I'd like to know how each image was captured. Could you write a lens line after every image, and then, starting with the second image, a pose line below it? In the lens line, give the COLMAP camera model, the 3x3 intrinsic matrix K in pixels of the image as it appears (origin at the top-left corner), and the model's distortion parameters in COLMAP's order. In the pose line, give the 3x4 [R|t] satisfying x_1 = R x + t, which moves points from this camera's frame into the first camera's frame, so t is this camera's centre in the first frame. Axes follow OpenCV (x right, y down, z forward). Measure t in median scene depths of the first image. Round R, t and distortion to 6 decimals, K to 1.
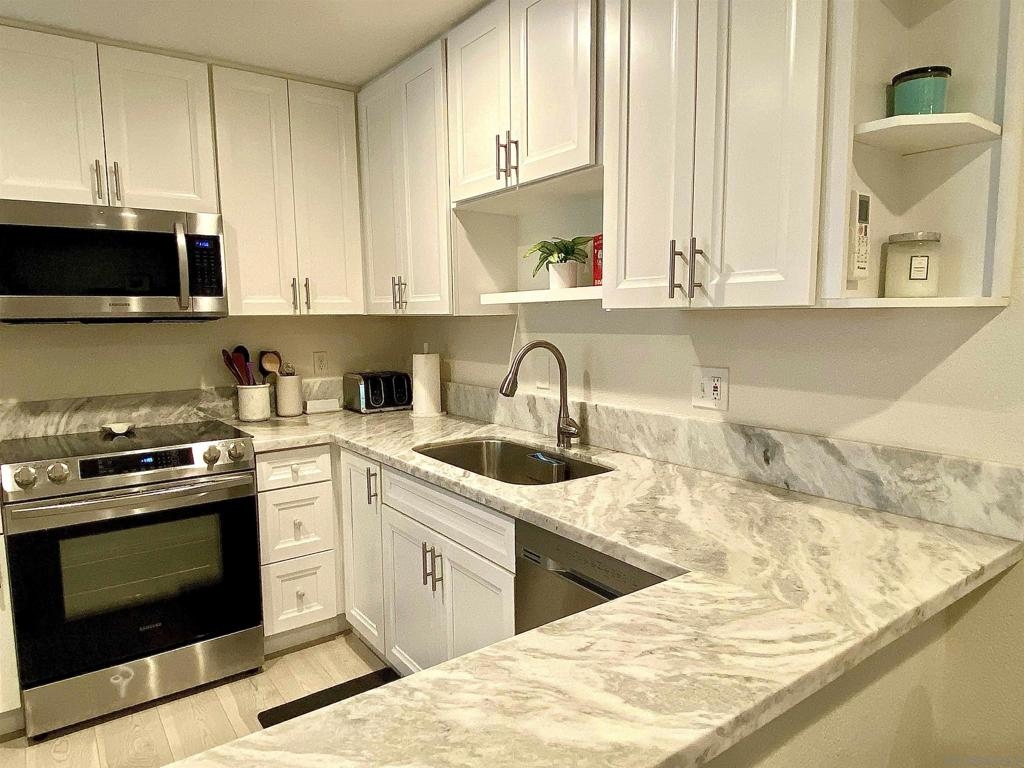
lens RADIAL K [[649.0, 0, 512.0], [0, 649.0, 384.0], [0, 0, 1]] dist [0.091261, -0.108309]
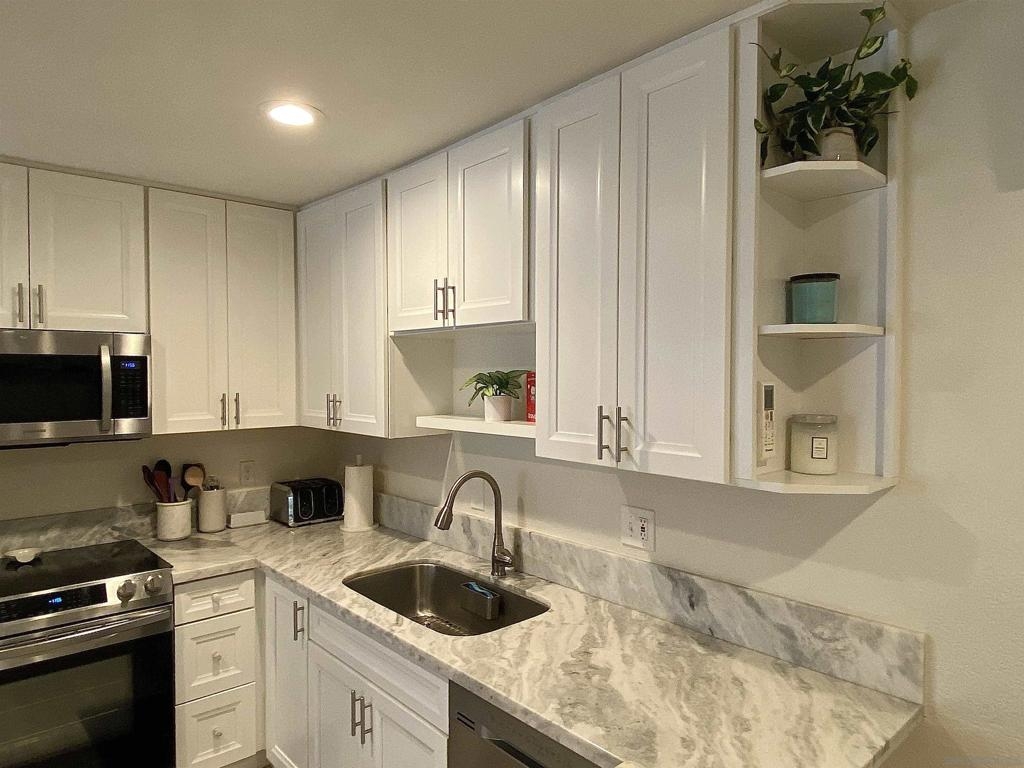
lens RADIAL K [[649.0, 0, 512.0], [0, 649.0, 384.0], [0, 0, 1]] dist [0.091261, -0.108309]
pose [[0.994720, 0.009282, 0.102208, -0.005182], [-0.000009, 0.995910, -0.090351, -0.119034], [-0.102628, 0.089873, 0.990651, -0.030312]]
